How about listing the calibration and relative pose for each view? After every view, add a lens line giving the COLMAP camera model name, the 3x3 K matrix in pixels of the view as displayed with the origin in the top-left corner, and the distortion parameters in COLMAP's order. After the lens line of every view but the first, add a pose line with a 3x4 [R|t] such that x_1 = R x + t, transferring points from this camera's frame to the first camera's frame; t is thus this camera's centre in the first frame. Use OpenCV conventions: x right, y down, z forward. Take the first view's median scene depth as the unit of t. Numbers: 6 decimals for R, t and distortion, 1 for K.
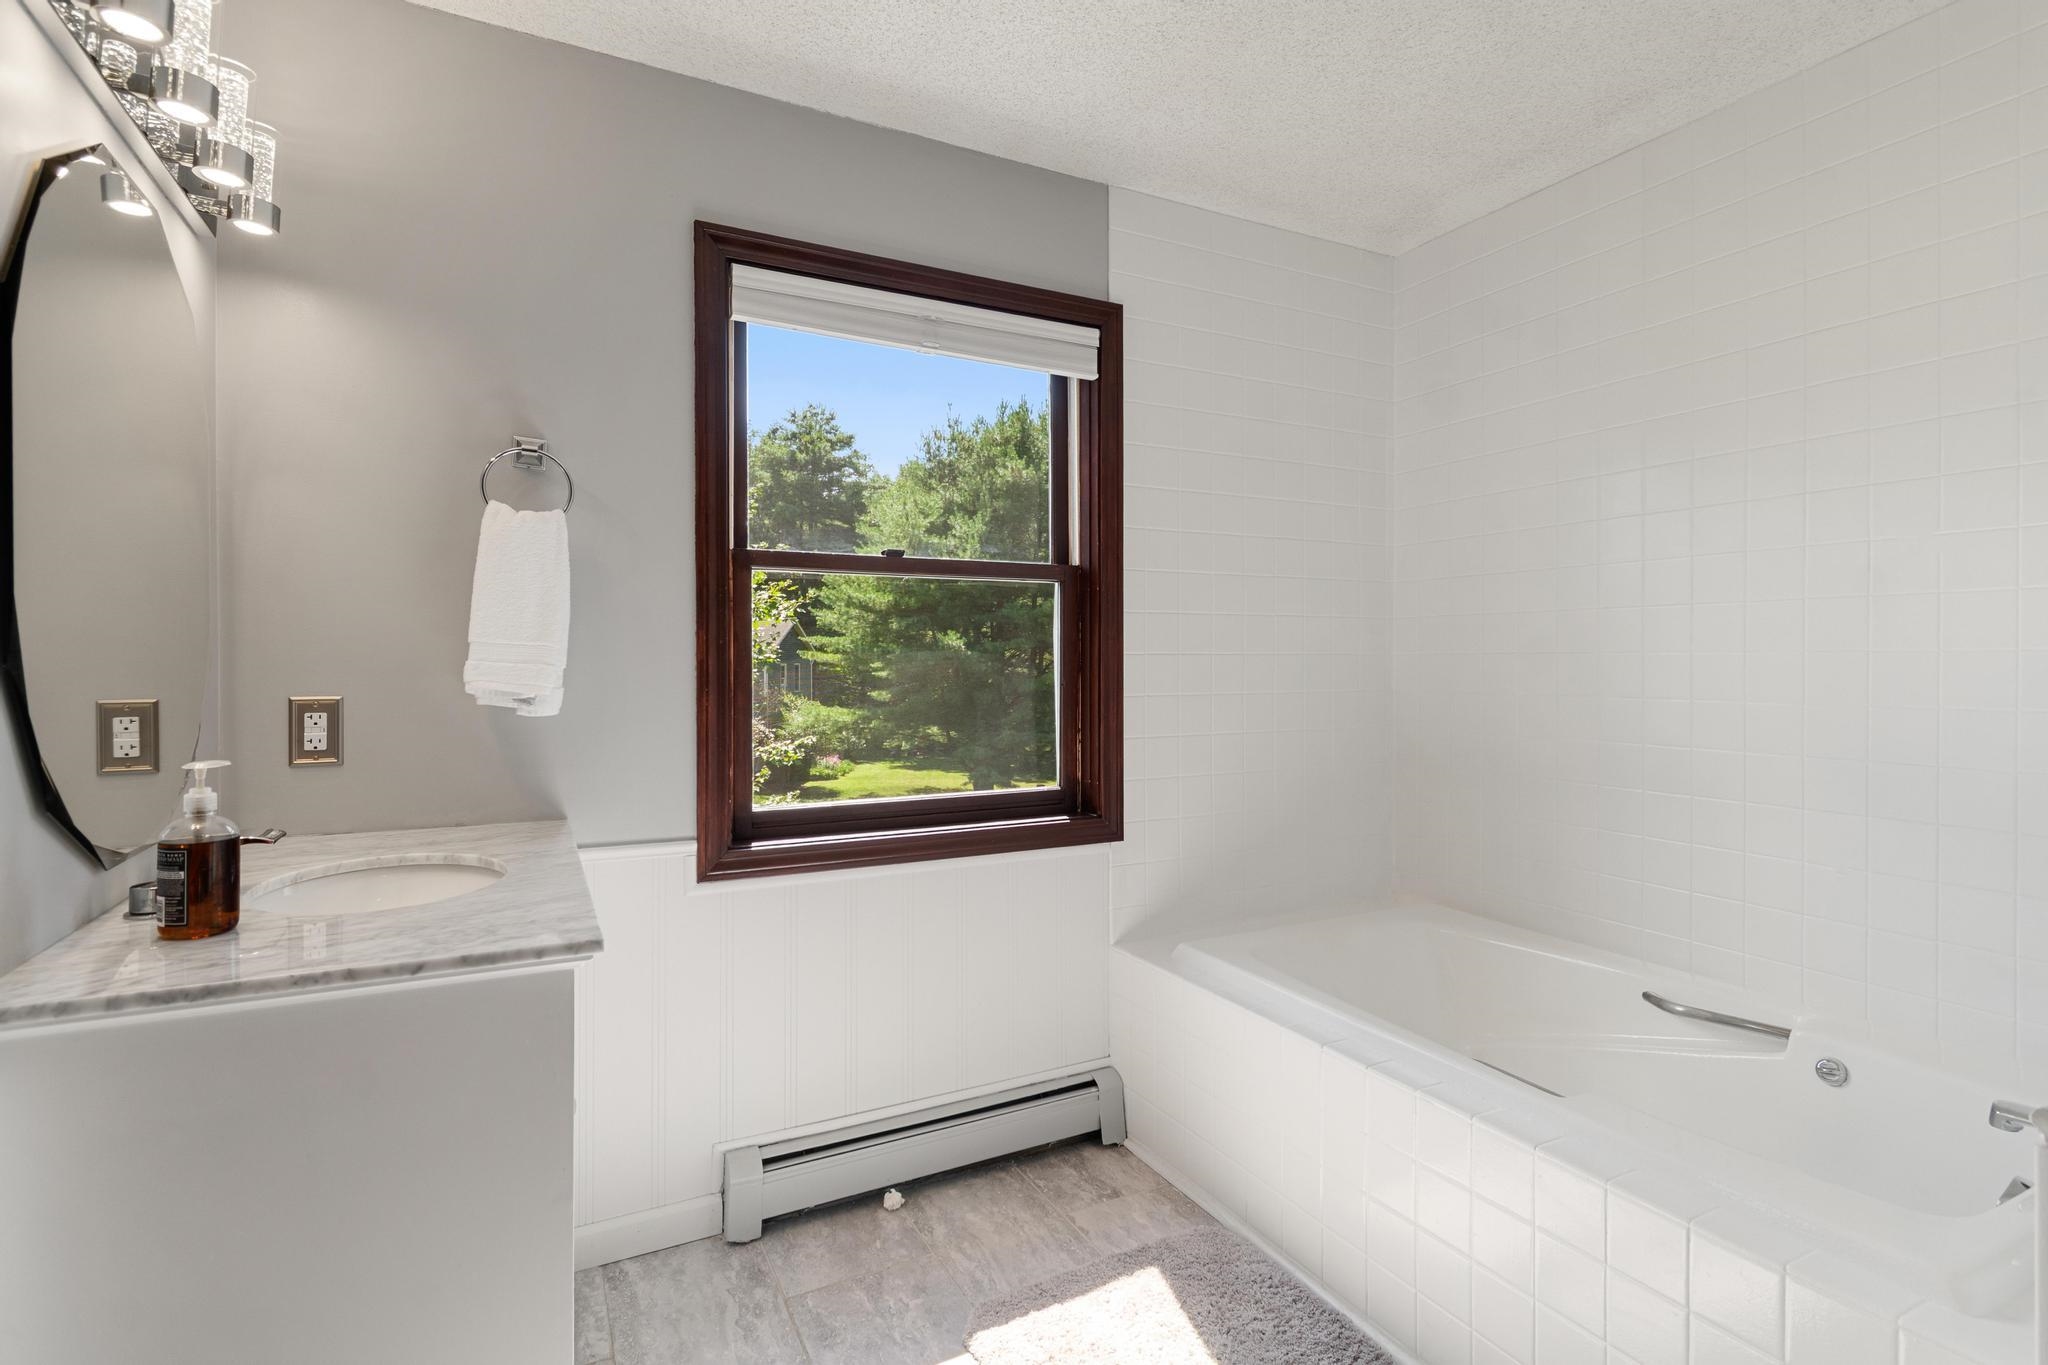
lens RADIAL K [[983.2, 0, 1025.9], [0, 983.2, 671.9], [0, 0, 1]] dist [0.003610, -0.002641]
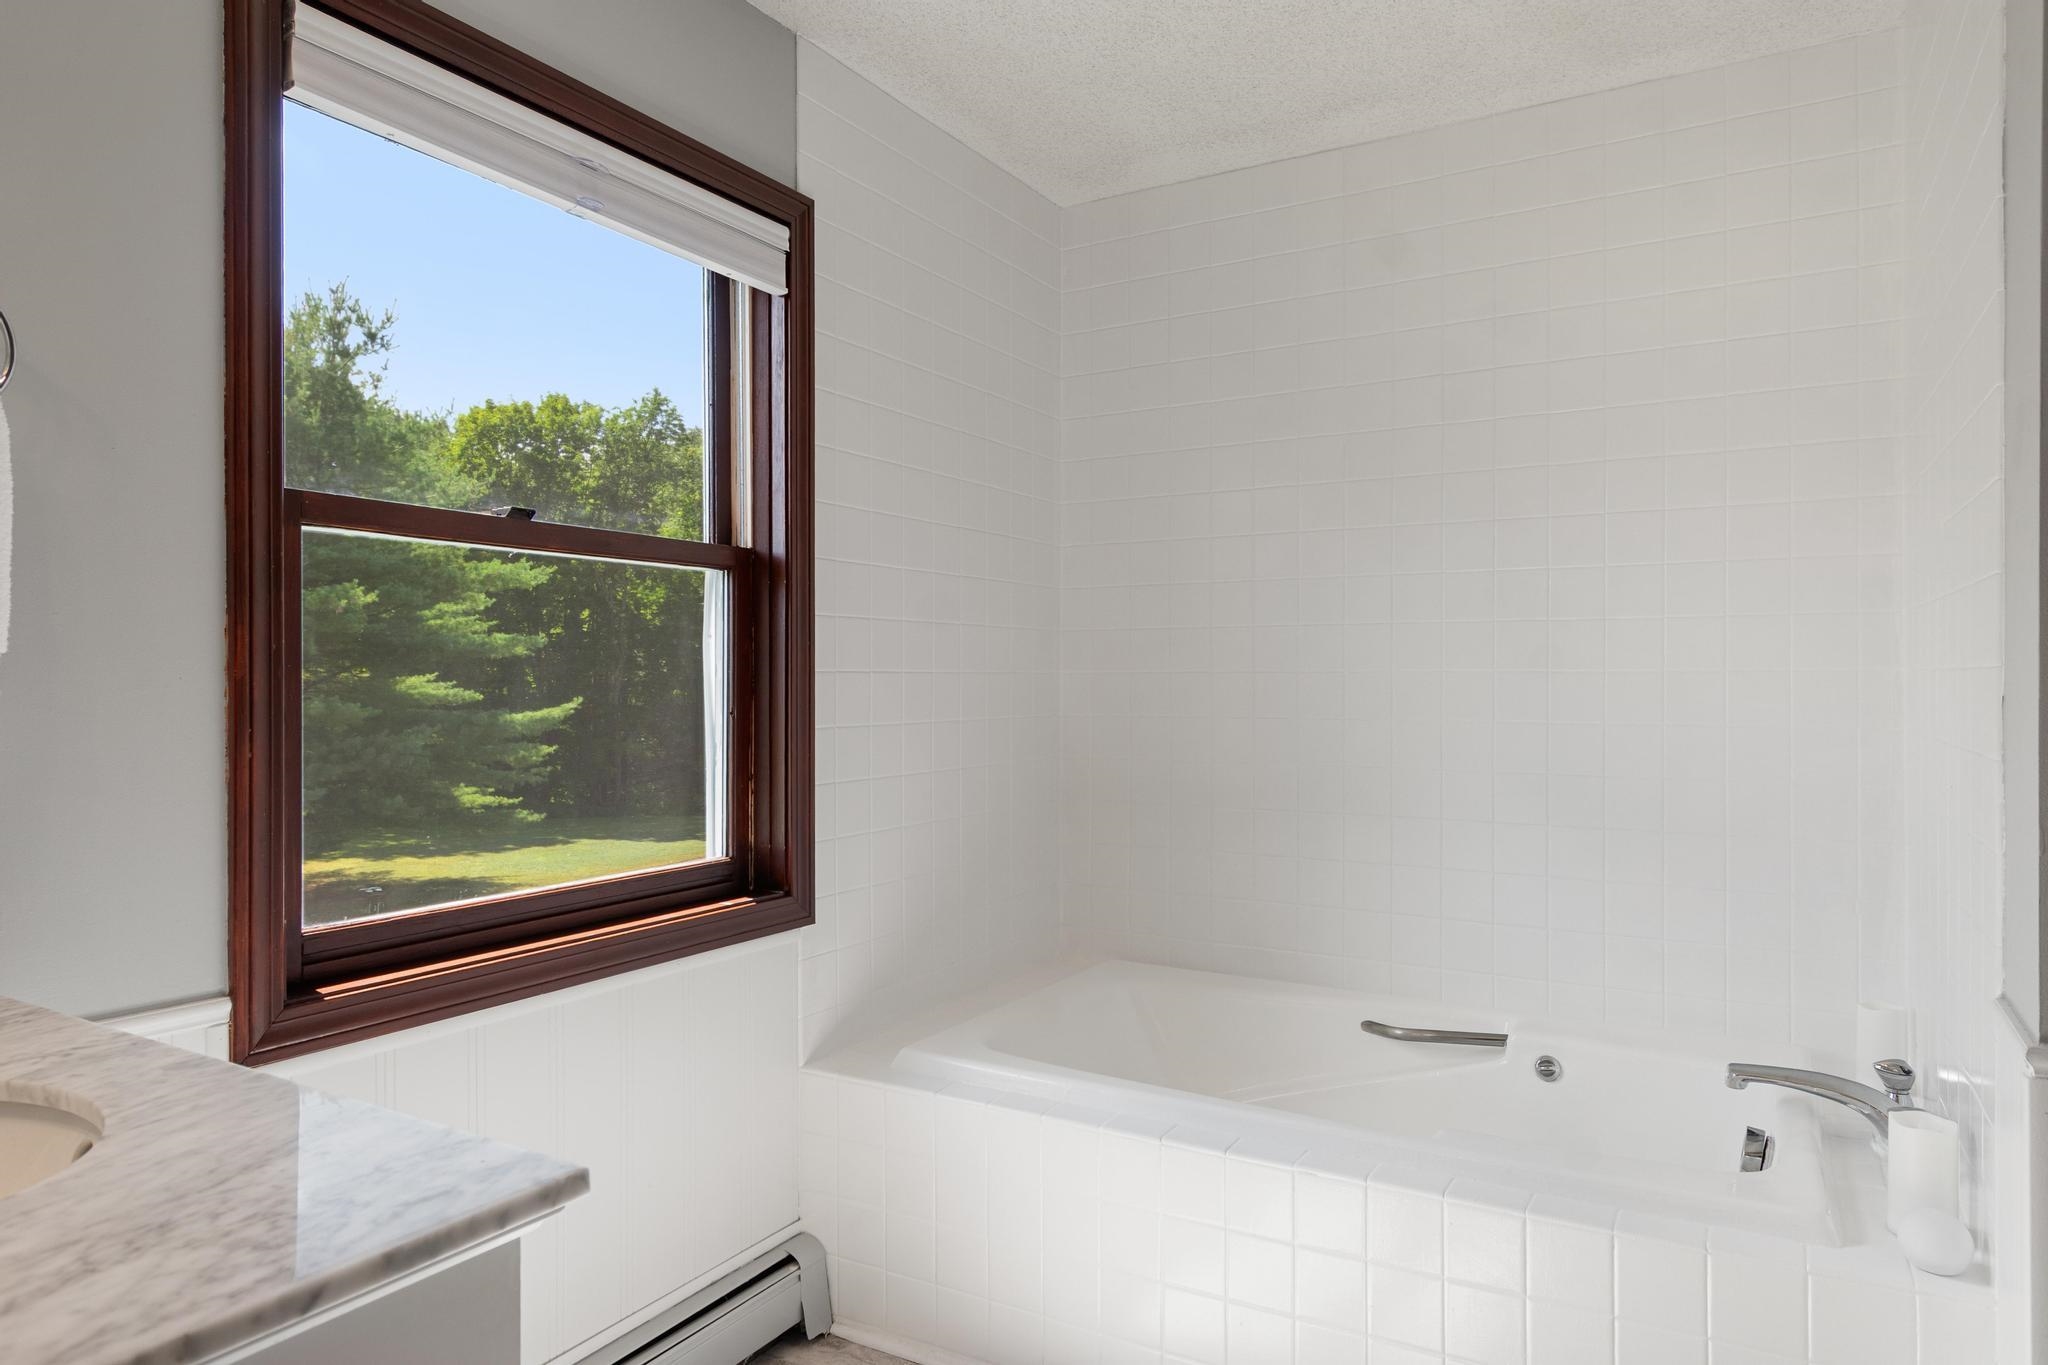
lens RADIAL K [[1271.5, 0, 1022.8], [0, 1271.5, 684.3], [0, 0, 1]] dist [0.000915, -0.000775]
pose [[0.834979, 0.000314, 0.550282, -0.306983], [0.001957, 0.999992, -0.003540, -0.004429], [-0.550278, 0.004033, 0.834972, 0.117579]]
